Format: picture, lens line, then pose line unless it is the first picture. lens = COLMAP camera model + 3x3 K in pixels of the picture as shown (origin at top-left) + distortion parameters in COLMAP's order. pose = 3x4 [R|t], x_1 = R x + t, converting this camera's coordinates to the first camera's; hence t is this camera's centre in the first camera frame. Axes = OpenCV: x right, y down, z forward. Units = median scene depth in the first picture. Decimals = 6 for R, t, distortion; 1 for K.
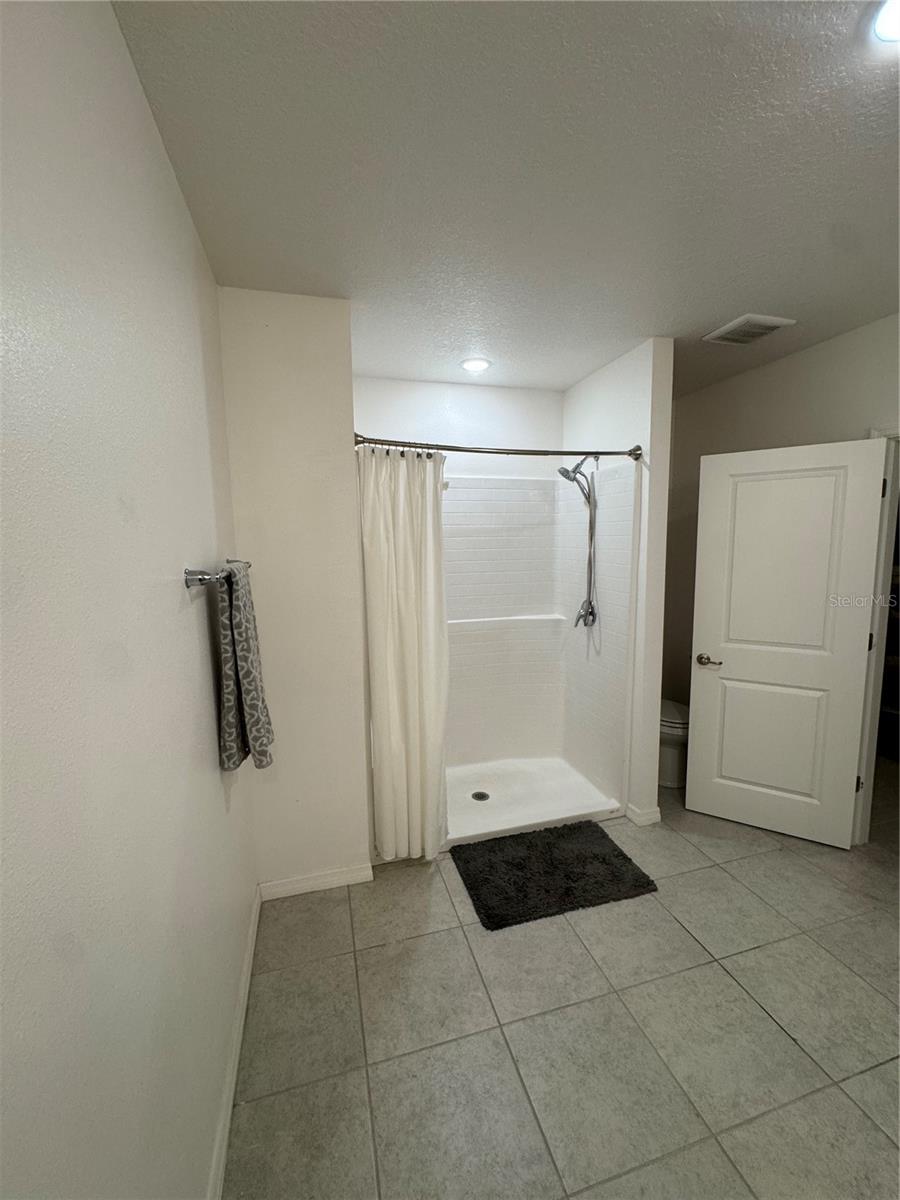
lens RADIAL K [[481.9, 0, 448.8], [0, 481.9, 601.3], [0, 0, 1]] dist [-0.002768, 0.000012]
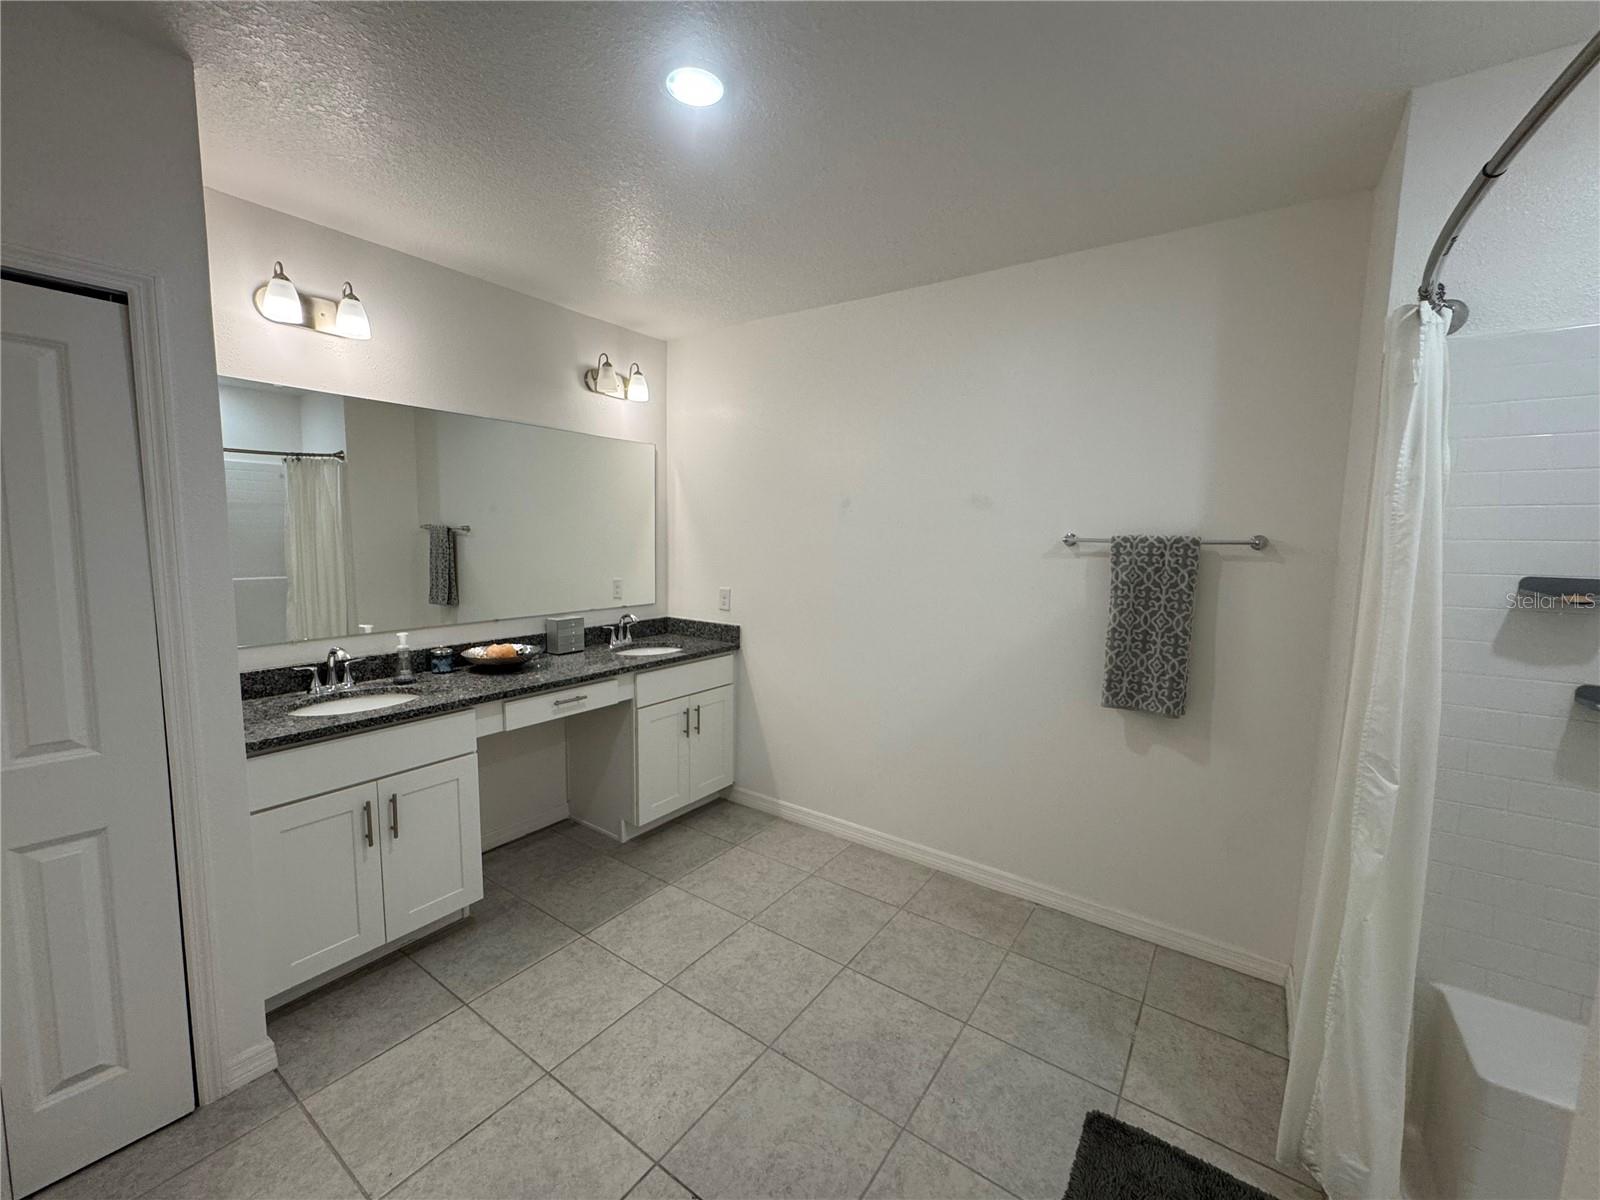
lens RADIAL K [[642.6, 0, 800.0], [0, 642.6, 600.0], [0, 0, 1]] dist [-0.002768, 0.000012]
pose [[-0.775378, 0.066392, -0.627997, 0.820429], [-0.087865, 0.973443, 0.211397, -0.123797], [0.625354, 0.219091, -0.748953, 1.165280]]
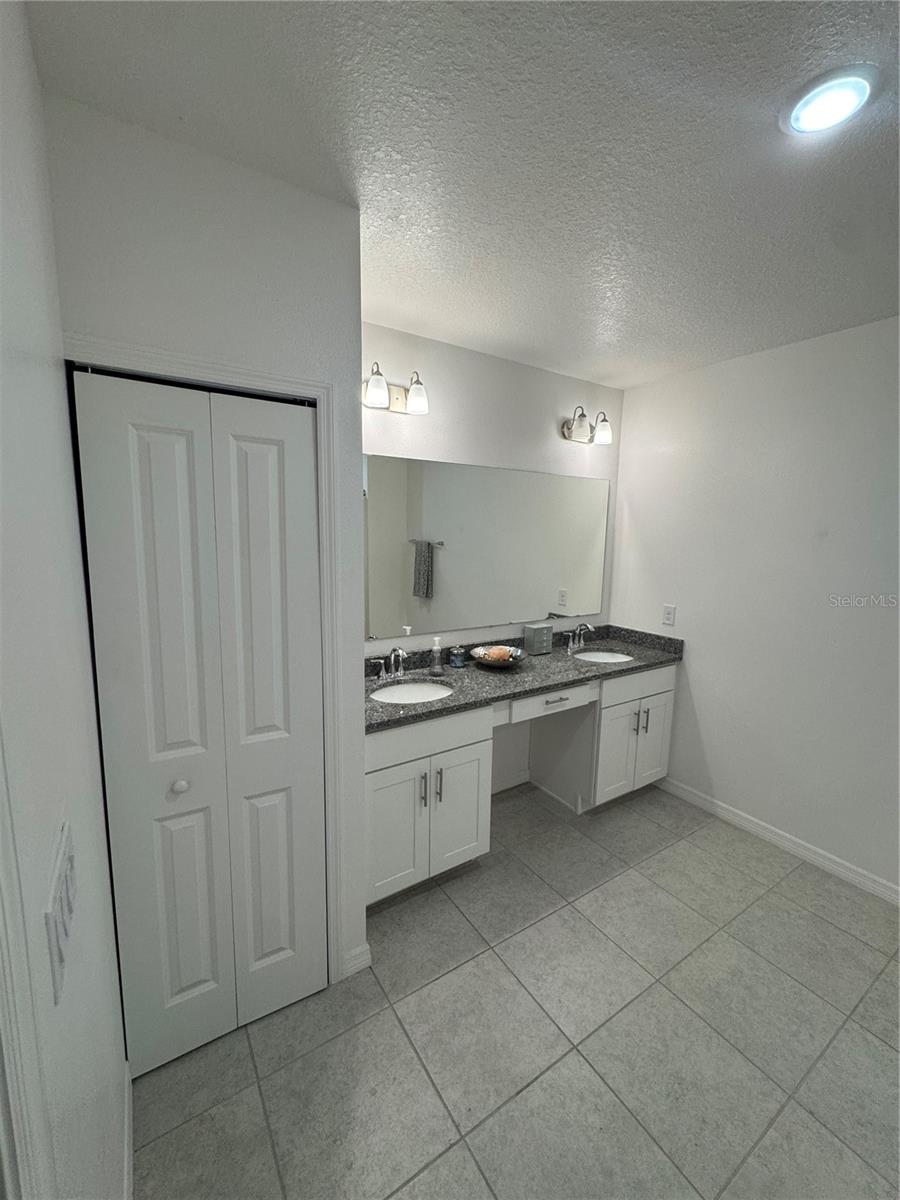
lens RADIAL K [[480.5, 0, 450.0], [0, 480.5, 600.0], [0, 0, 1]] dist [-0.003487, 0.000104]
pose [[-0.955268, 0.039307, -0.293118, 0.956258], [-0.042205, 0.962864, 0.266668, -0.149781], [0.292714, 0.267111, -0.918134, 0.893693]]
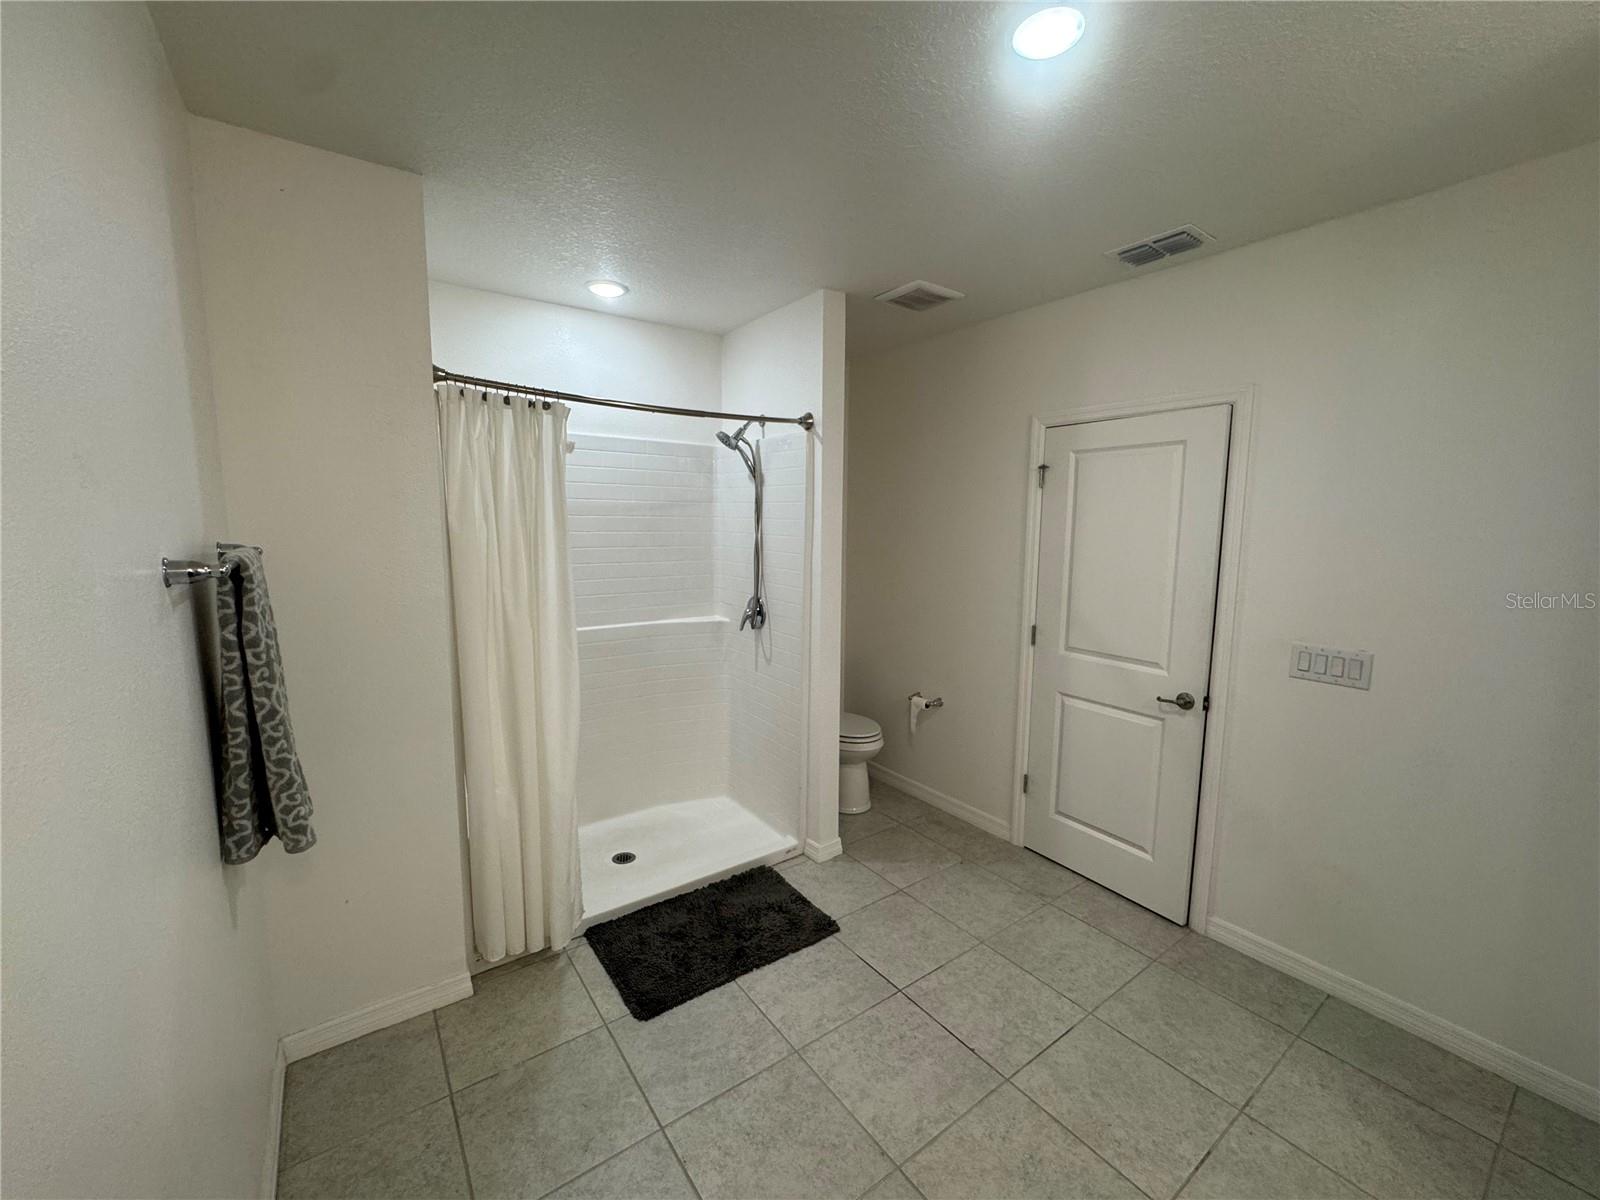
lens RADIAL K [[642.6, 0, 800.0], [0, 642.6, 600.0], [0, 0, 1]] dist [-0.002768, 0.000012]
pose [[0.938571, -0.018901, 0.344568, -0.021373], [0.019300, 0.999811, 0.002272, 0.002427], [-0.344546, 0.004518, 0.938759, -0.065342]]
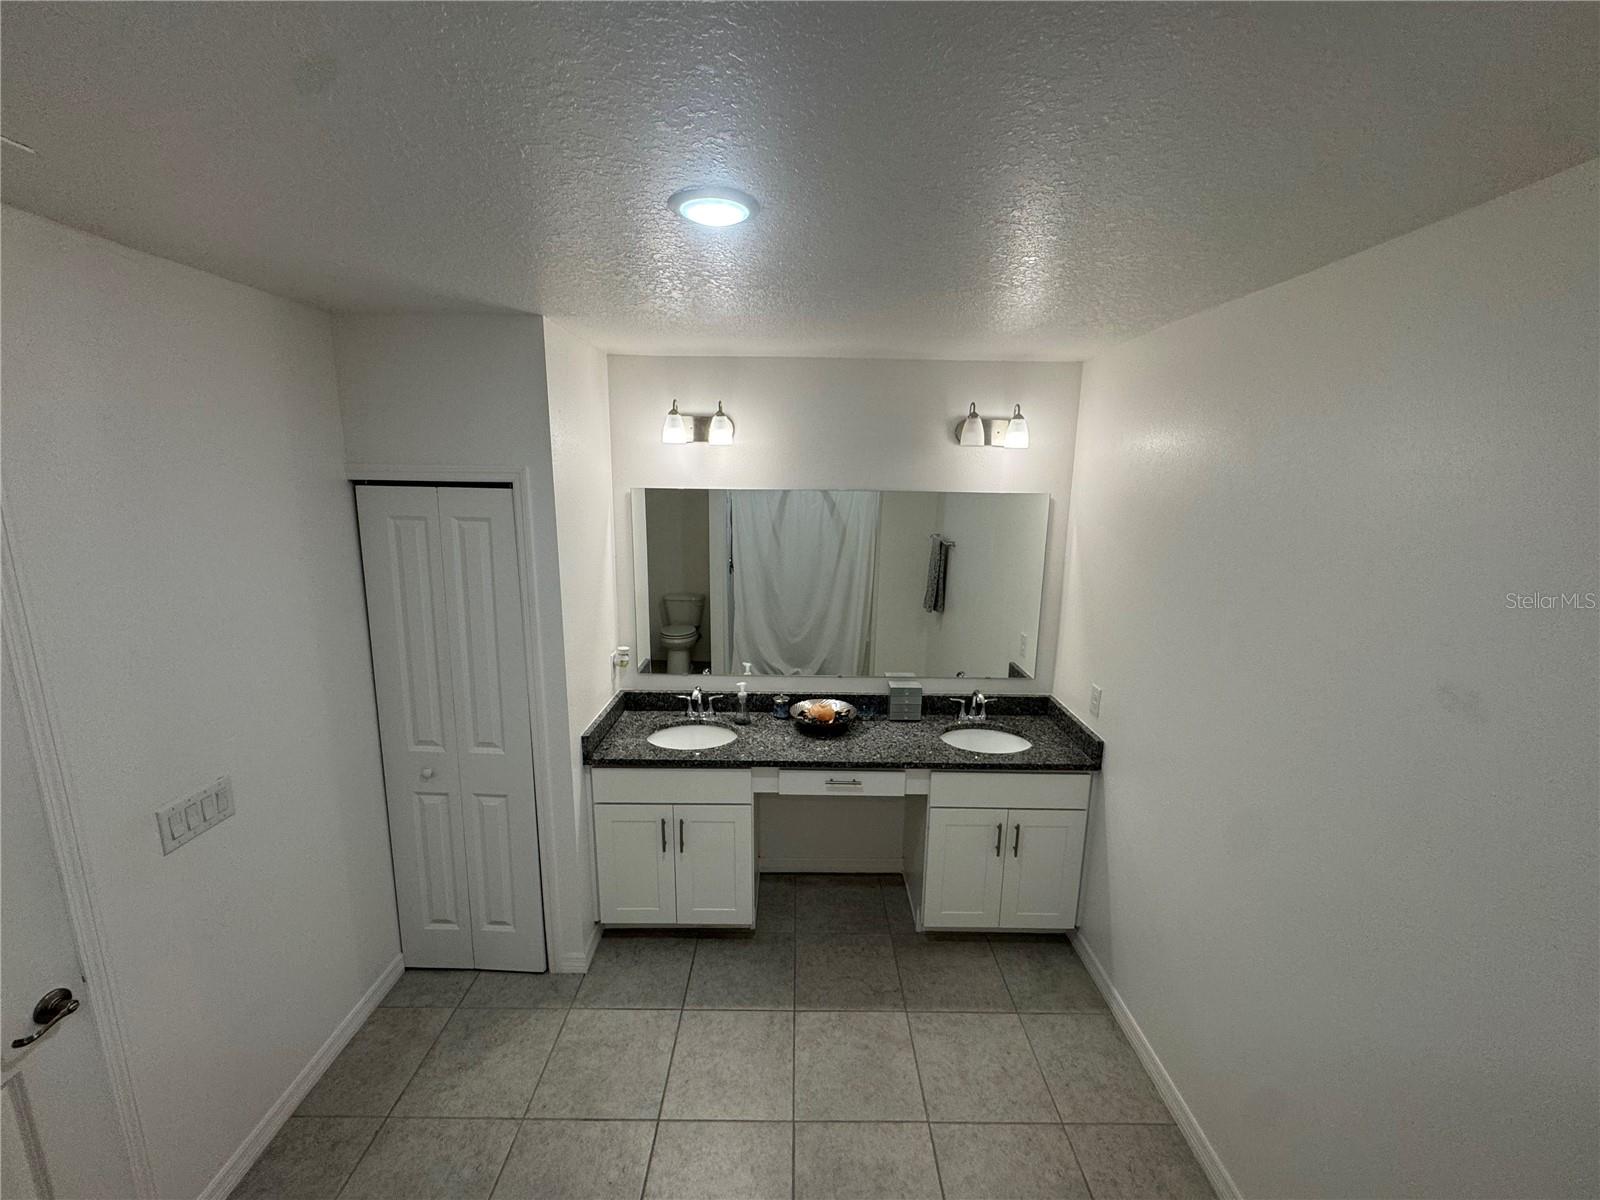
lens RADIAL K [[642.3, 0, 799.9], [0, 642.3, 598.4], [0, 0, 1]] dist [-0.002590, -0.000182]
pose [[-0.963306, -0.049515, 0.263800, 0.162586], [0.035306, 0.950922, 0.307410, -0.364316], [-0.266075, 0.305443, -0.914280, 1.058399]]
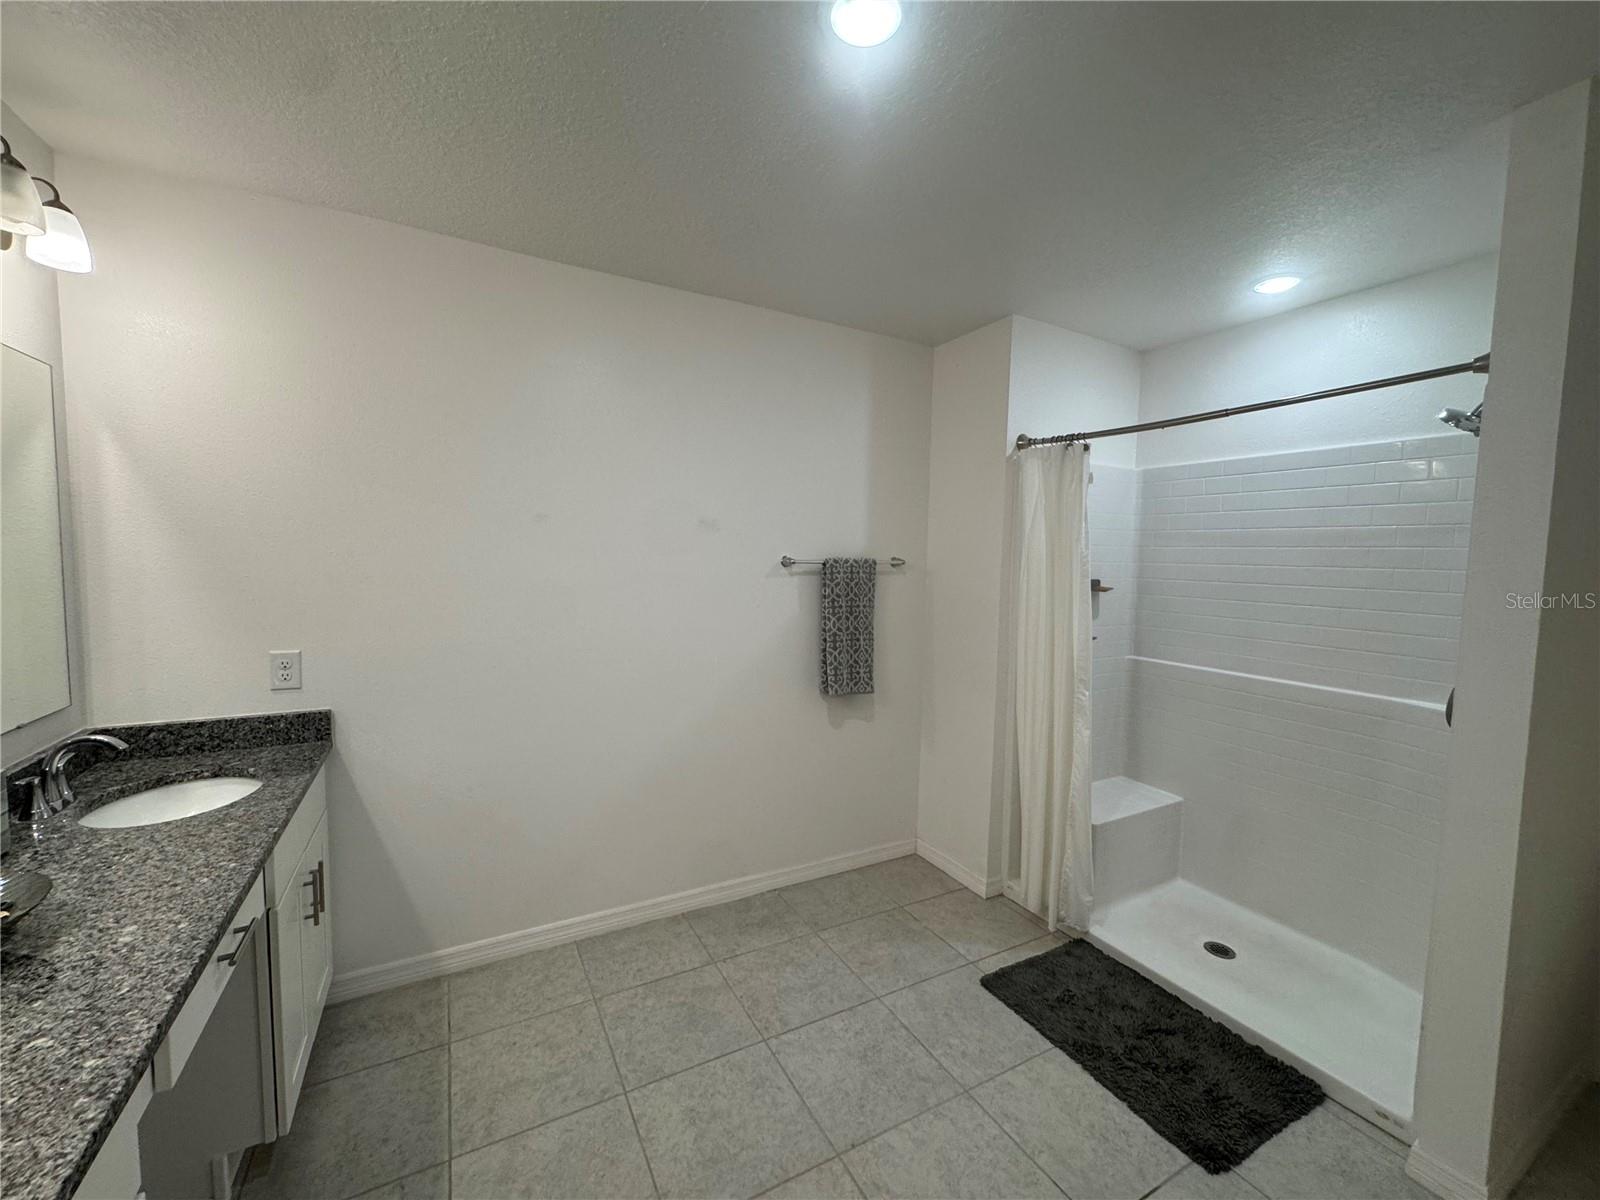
lens RADIAL K [[642.6, 0, 800.0], [0, 642.6, 600.0], [0, 0, 1]] dist [-0.002768, 0.000012]
pose [[0.223925, 0.088448, -0.970585, 1.017341], [-0.146279, 0.987643, 0.056254, -0.026130], [0.963566, 0.129380, 0.234096, 0.292822]]
